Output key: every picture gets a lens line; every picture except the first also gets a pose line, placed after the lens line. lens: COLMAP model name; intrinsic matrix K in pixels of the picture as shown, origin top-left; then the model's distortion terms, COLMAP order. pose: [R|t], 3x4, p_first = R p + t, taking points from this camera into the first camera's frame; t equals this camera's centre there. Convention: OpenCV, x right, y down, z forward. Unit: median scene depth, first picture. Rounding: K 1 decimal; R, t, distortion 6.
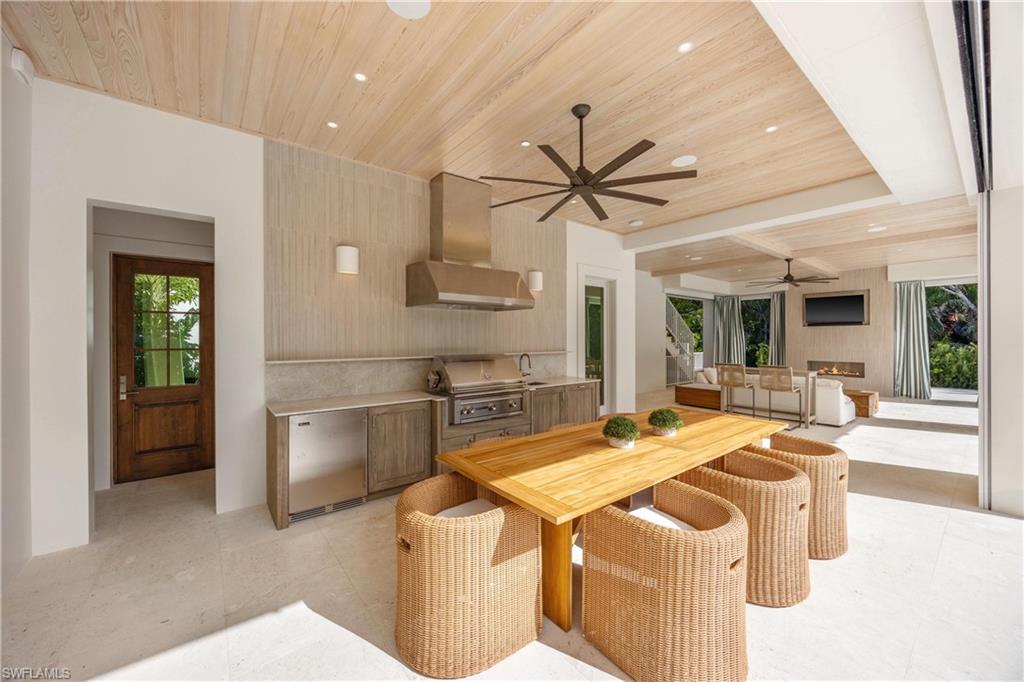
lens RADIAL K [[393.5, 0, 516.6], [0, 393.5, 337.4], [0, 0, 1]] dist [0.018692, 0.000125]
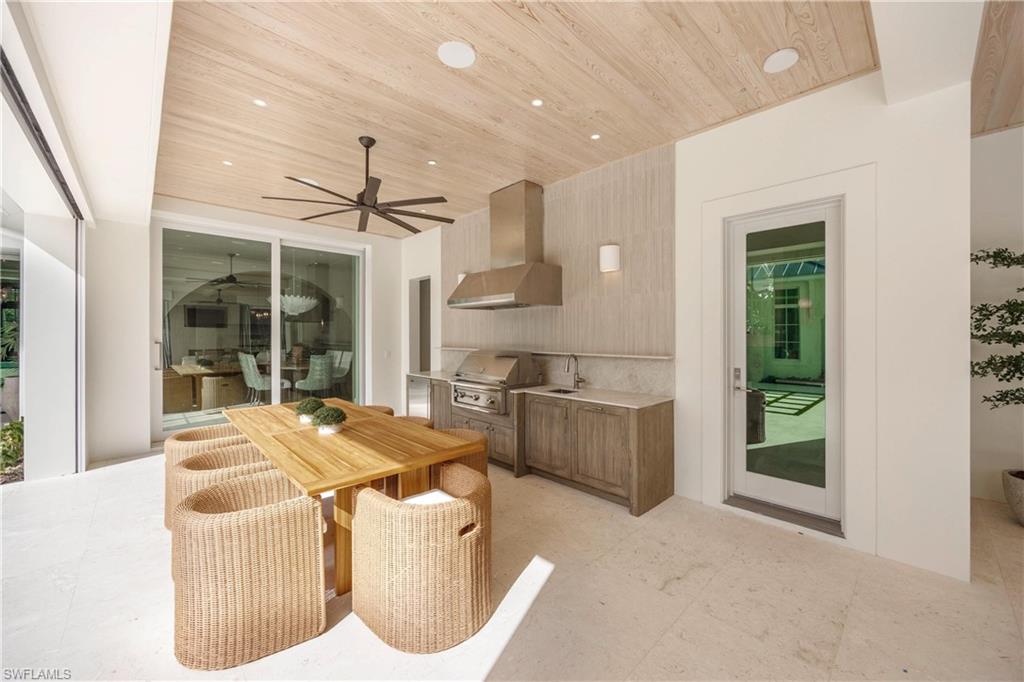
lens RADIAL K [[393.5, 0, 516.6], [0, 393.5, 337.4], [0, 0, 1]] dist [0.018692, 0.000125]
pose [[0.088848, 0.002123, -0.996043, 0.948456], [-0.003644, 0.999992, 0.001806, 0.005224], [0.996039, 0.003469, 0.088855, 0.922173]]
